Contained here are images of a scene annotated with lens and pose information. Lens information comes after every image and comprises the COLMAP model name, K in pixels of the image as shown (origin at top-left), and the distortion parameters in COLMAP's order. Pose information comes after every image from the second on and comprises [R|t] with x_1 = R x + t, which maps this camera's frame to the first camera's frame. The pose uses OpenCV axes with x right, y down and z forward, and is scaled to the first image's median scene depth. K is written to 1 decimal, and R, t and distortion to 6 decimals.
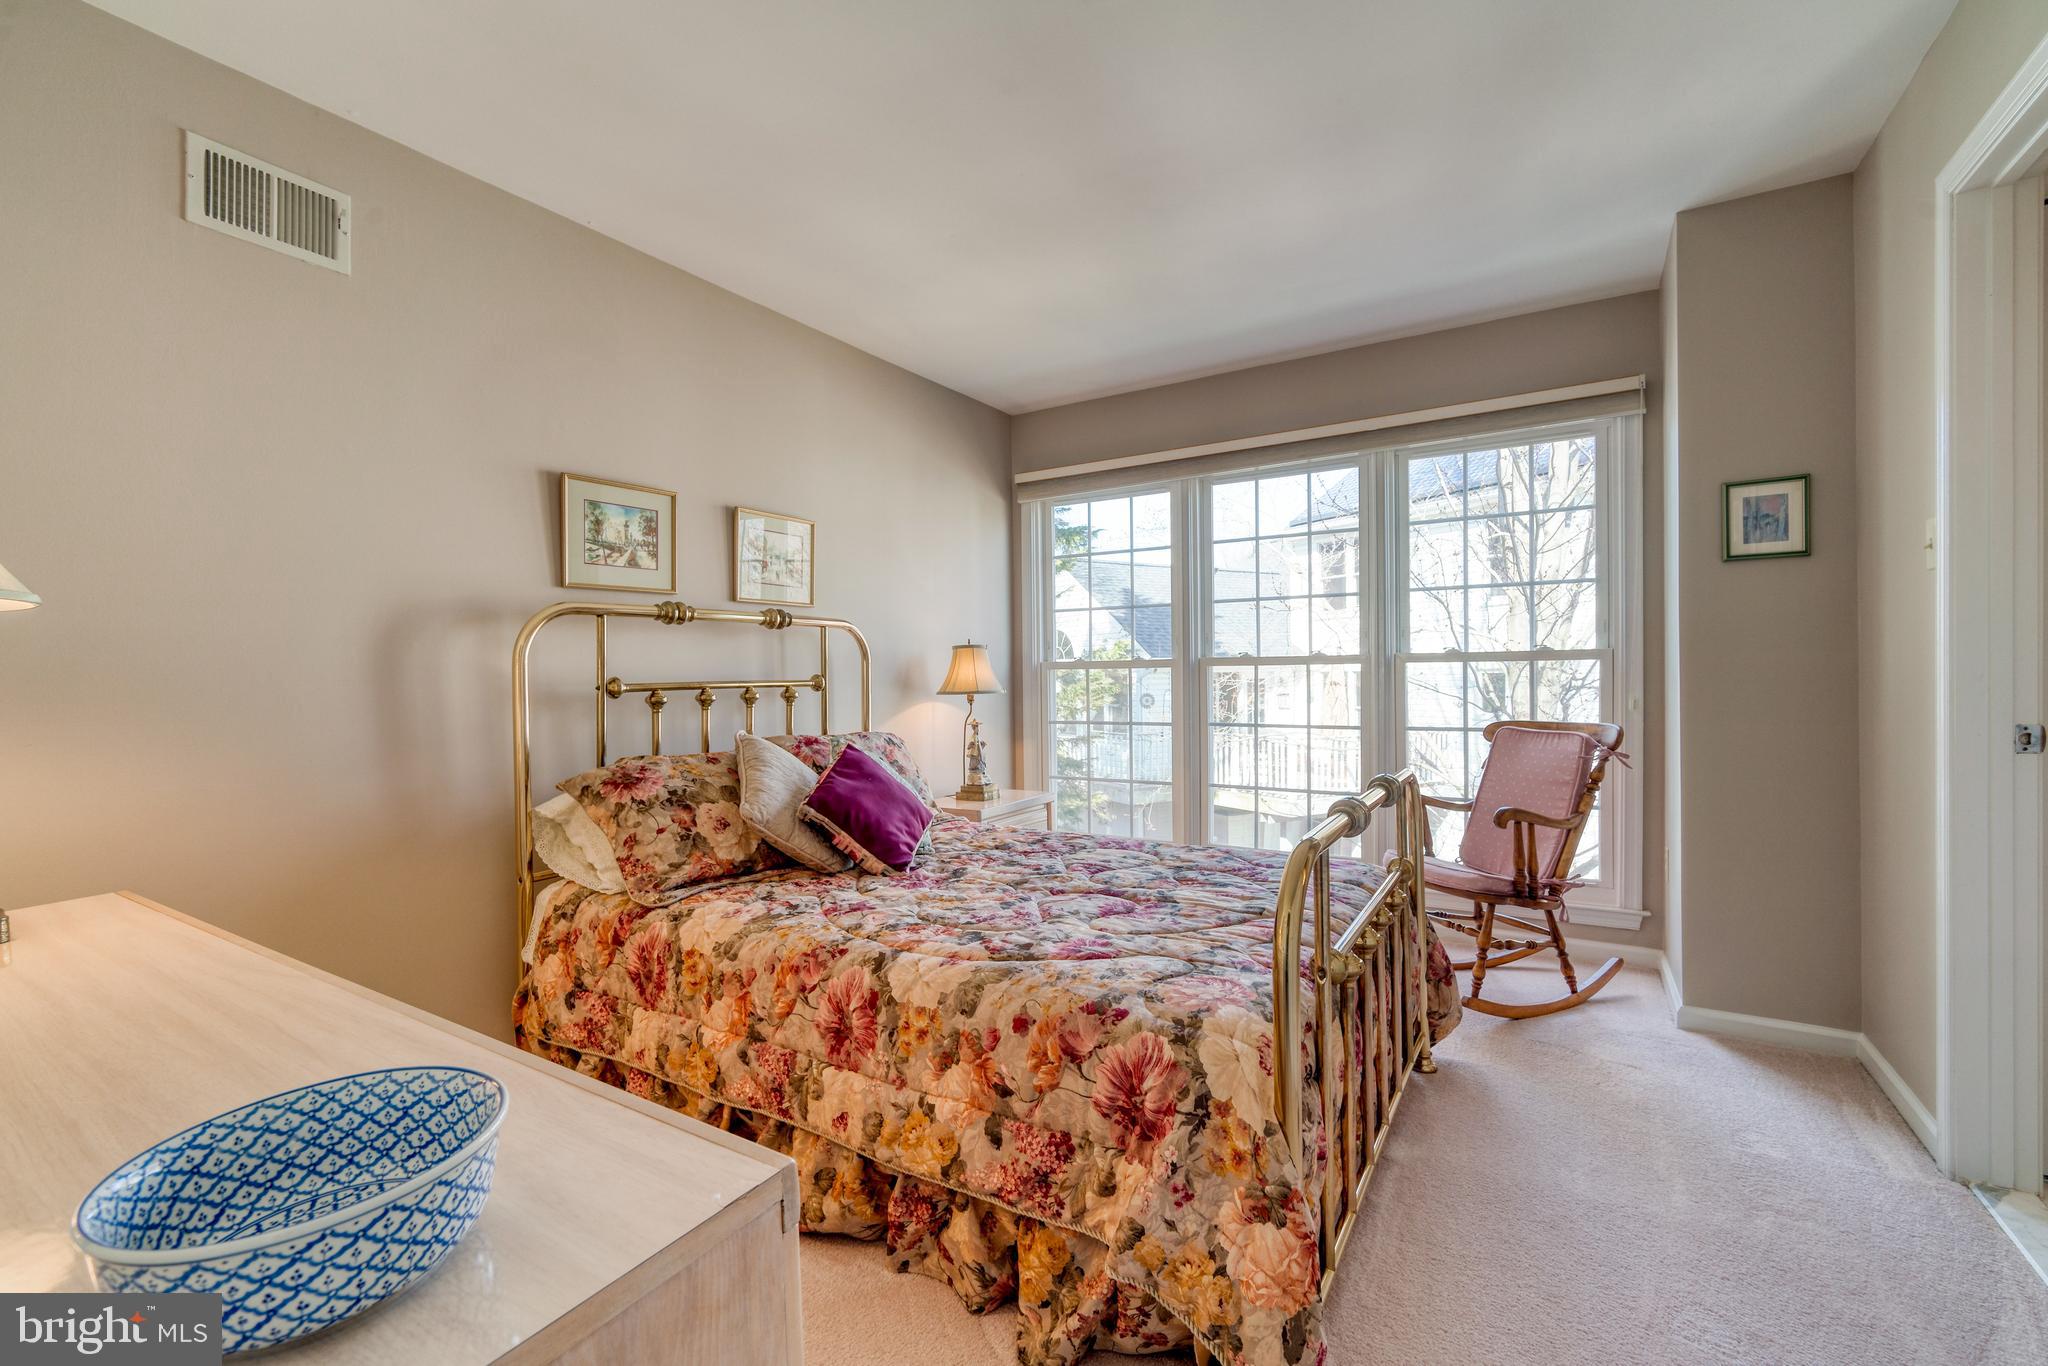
lens RADIAL K [[884.7, 0, 1025.0], [0, 884.7, 678.0], [0, 0, 1]] dist [-0.007271, 0.002080]
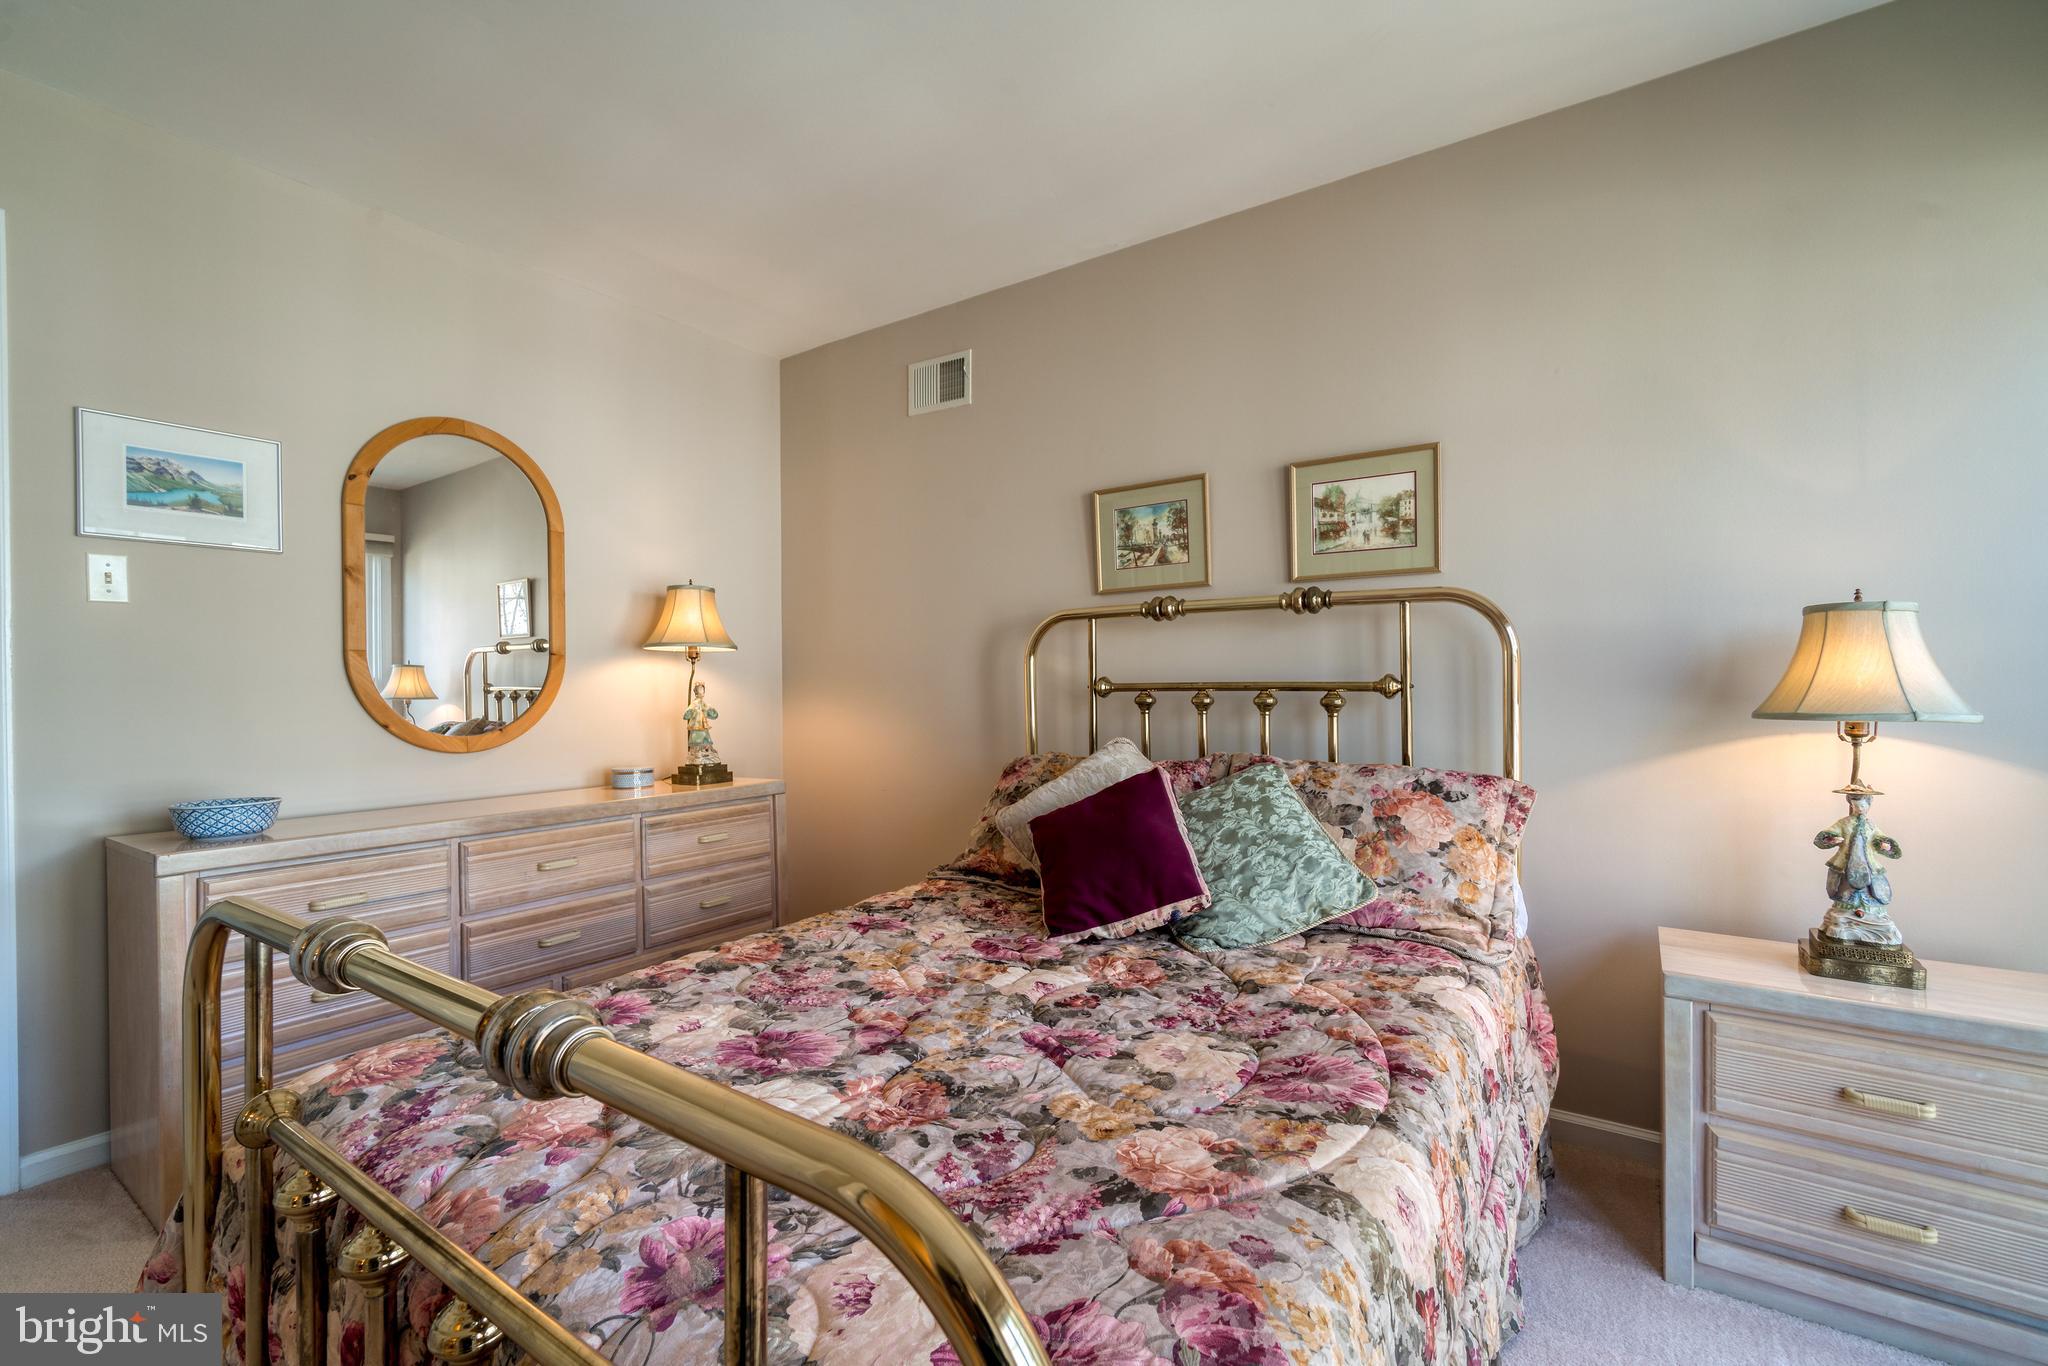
lens RADIAL K [[884.7, 0, 1027.3], [0, 884.7, 678.7], [0, 0, 1]] dist [-0.007271, 0.002080]
pose [[-0.048244, 0.004961, -0.998823, 0.548073], [0.000359, 0.999988, 0.004950, -0.003946], [0.998836, -0.000120, -0.048245, 0.907178]]
